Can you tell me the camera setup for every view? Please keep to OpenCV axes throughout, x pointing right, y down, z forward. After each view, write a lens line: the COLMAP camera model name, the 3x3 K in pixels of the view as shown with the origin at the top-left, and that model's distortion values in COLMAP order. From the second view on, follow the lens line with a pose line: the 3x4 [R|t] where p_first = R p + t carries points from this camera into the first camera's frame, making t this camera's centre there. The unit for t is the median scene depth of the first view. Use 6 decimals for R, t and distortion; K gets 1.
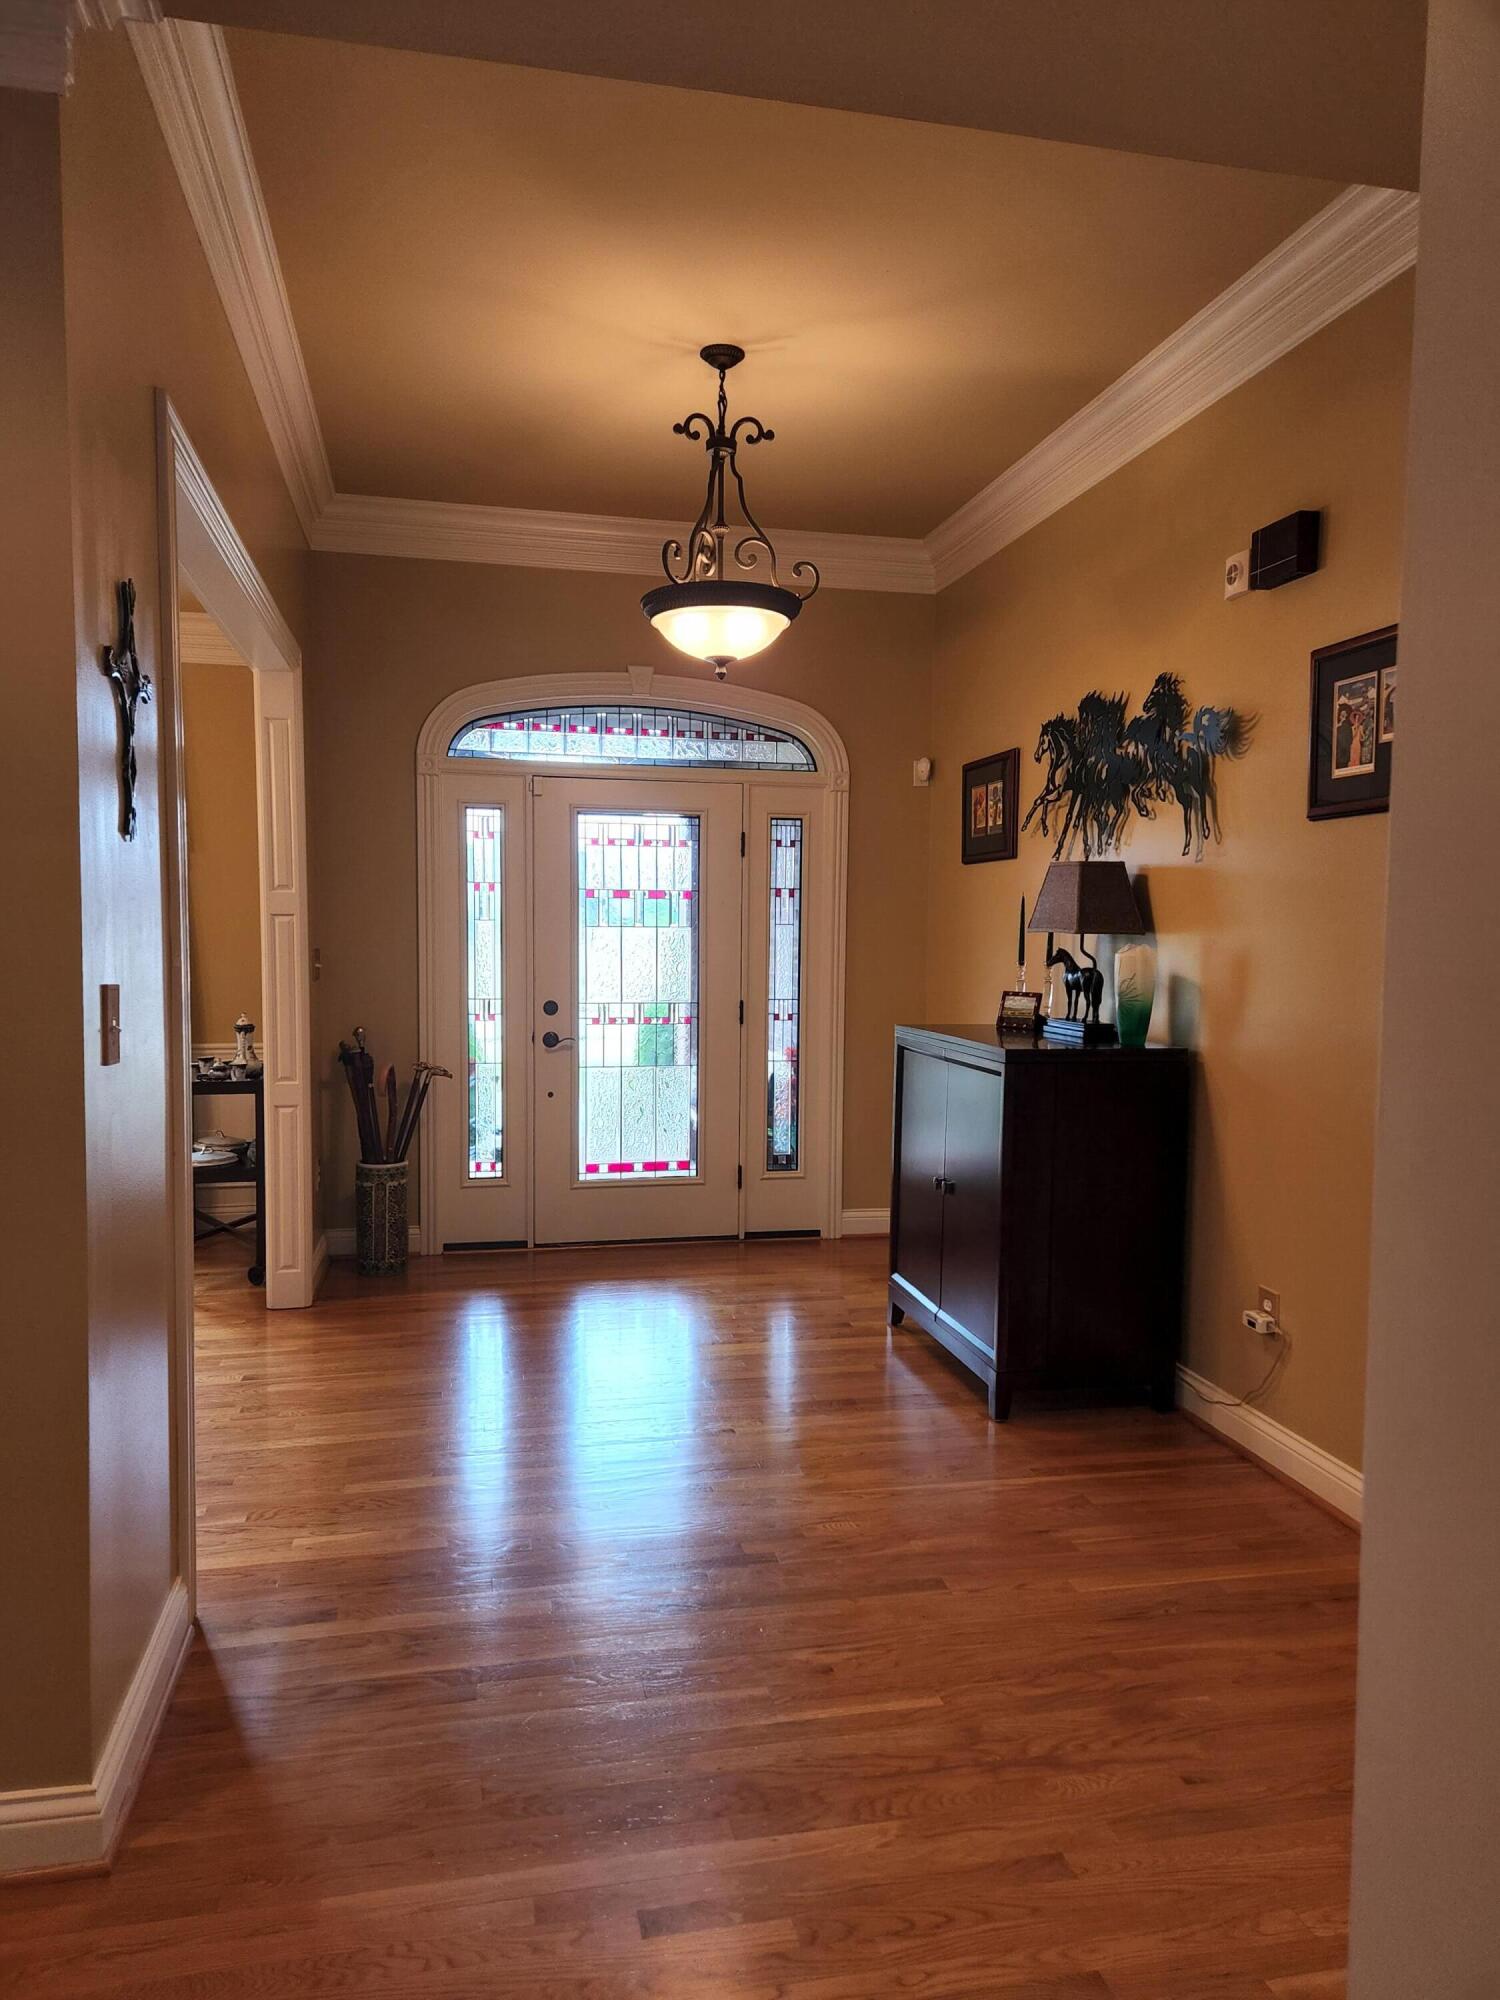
lens RADIAL K [[1342.6, 0, 748.0], [0, 1342.6, 1013.1], [0, 0, 1]] dist [0.058628, -0.006668]
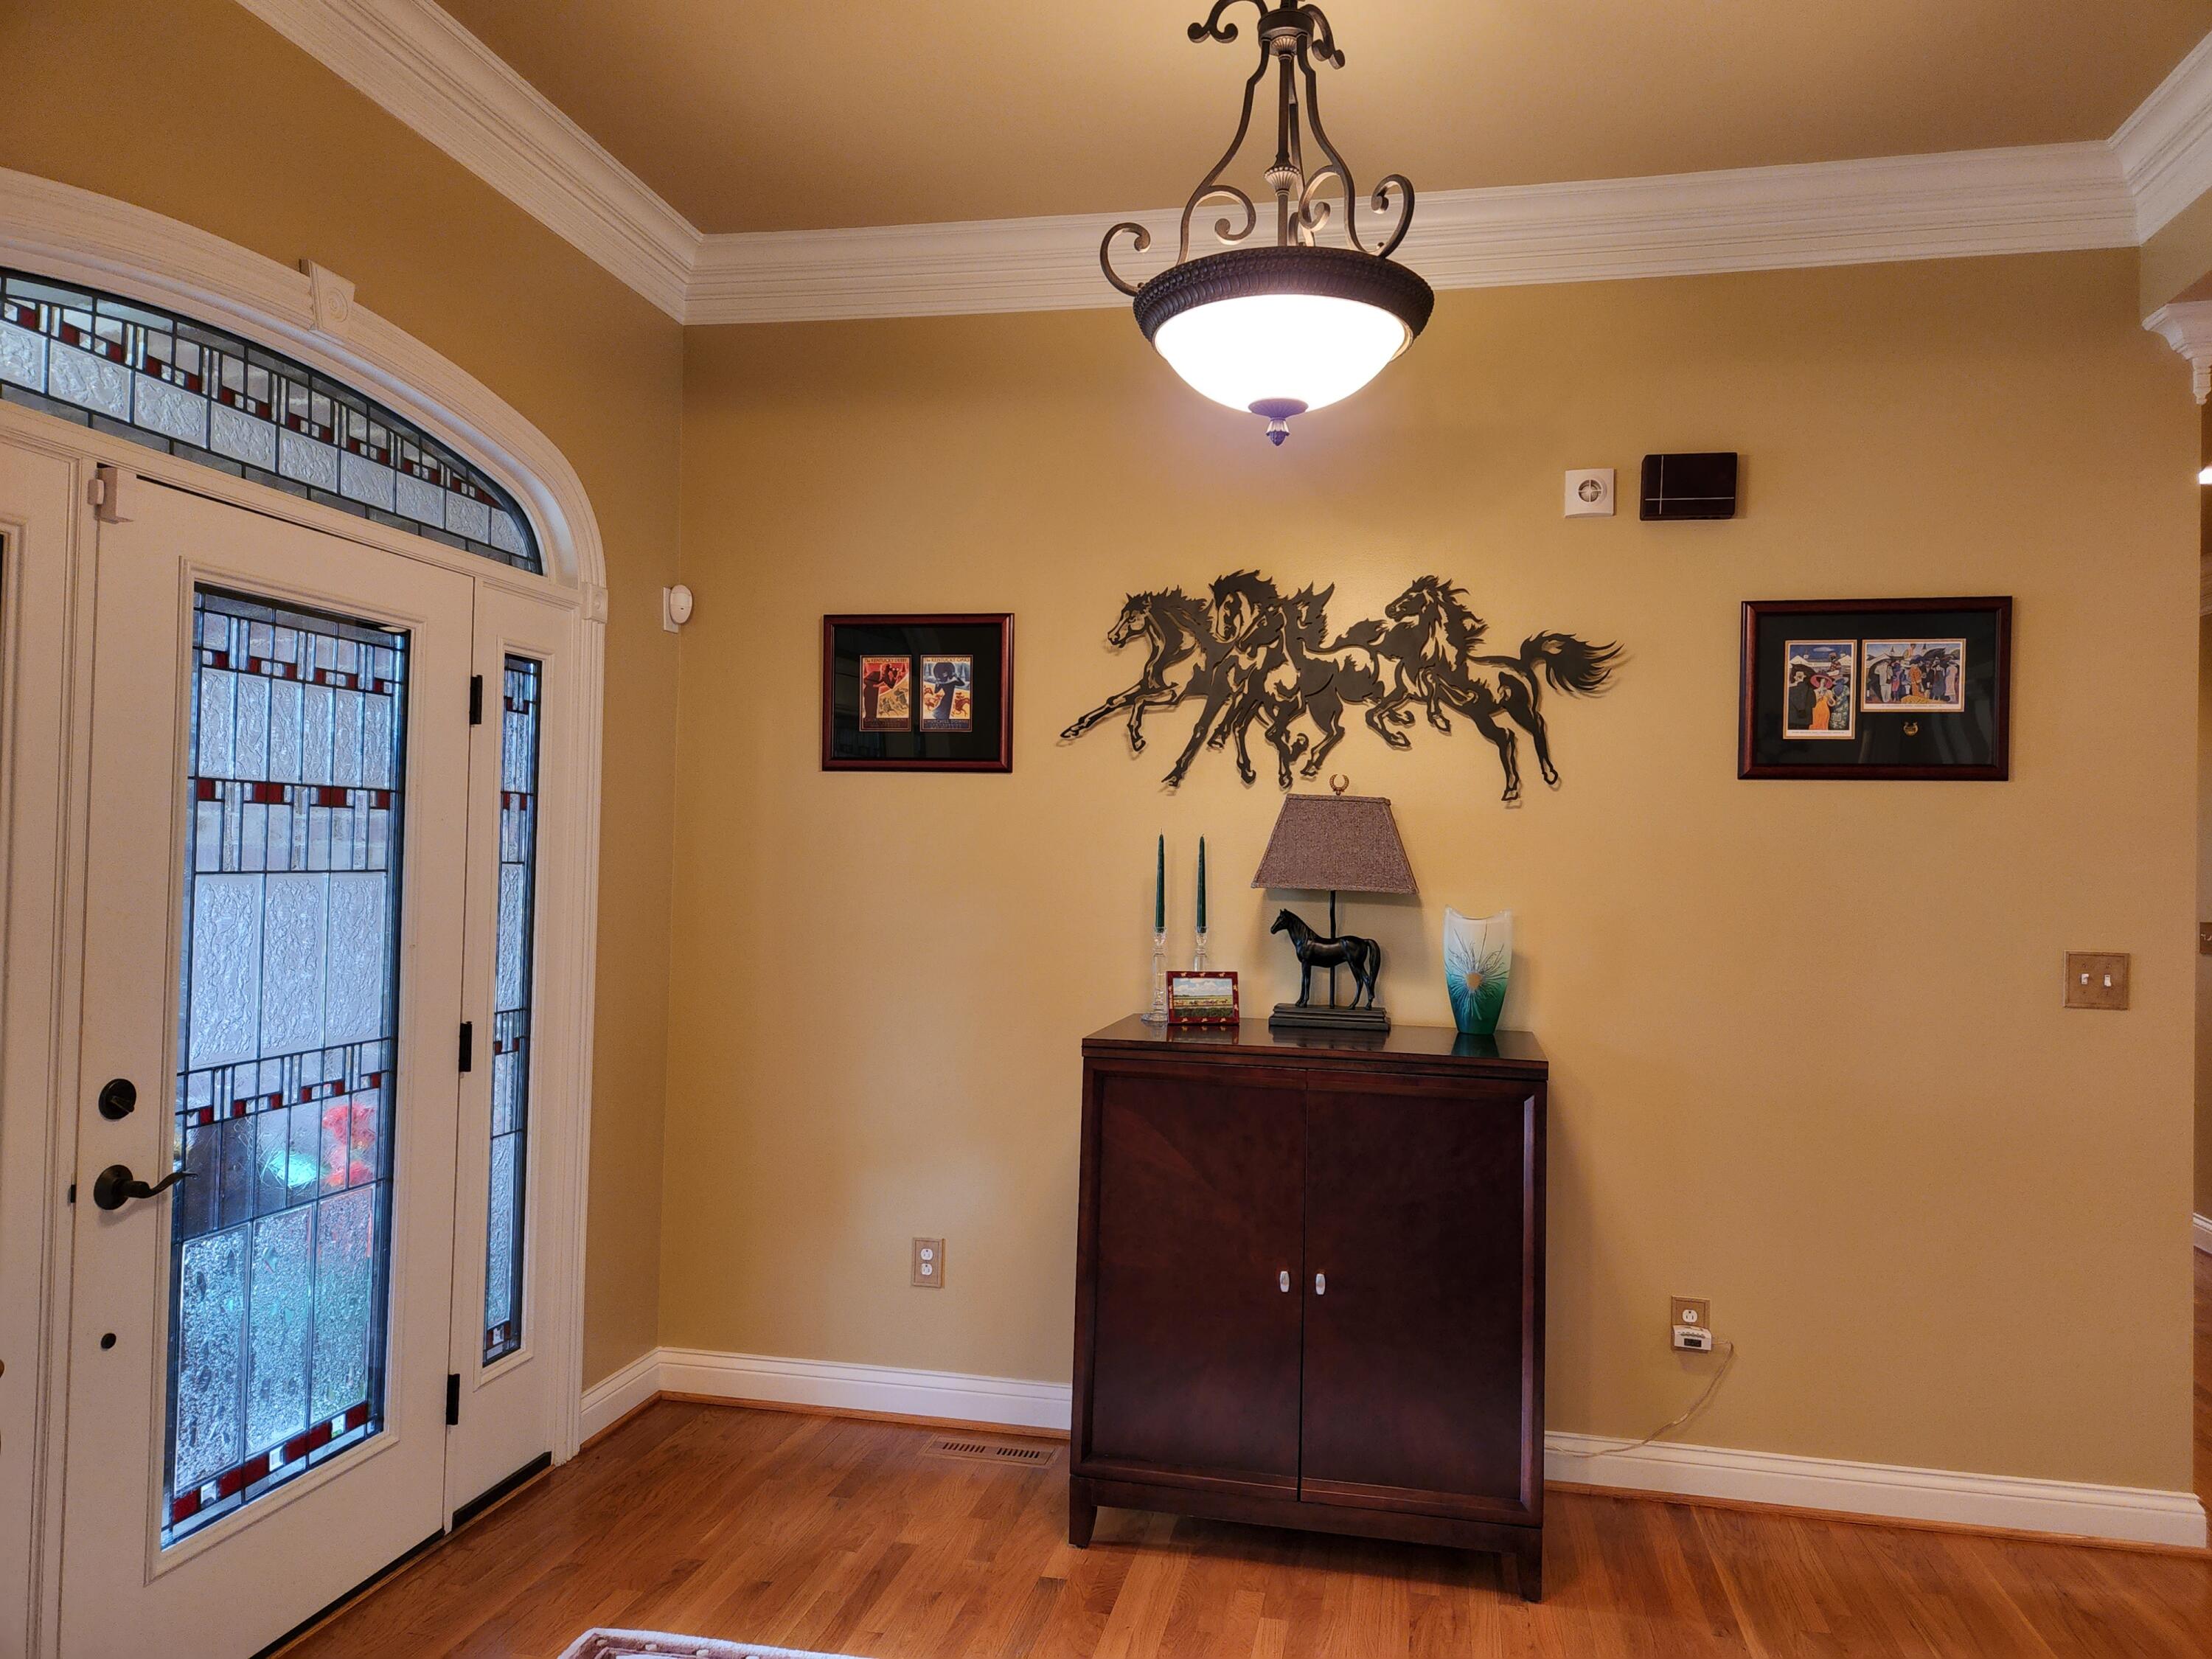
lens RADIAL K [[1485.0, 0, 1113.2], [0, 1485.0, 820.6], [0, 0, 1]] dist [0.058628, -0.006668]
pose [[0.393080, 0.027219, 0.919101, -0.612781], [0.041066, 0.998045, -0.047120, -0.069518], [-0.918587, 0.056266, 0.391194, 0.851002]]
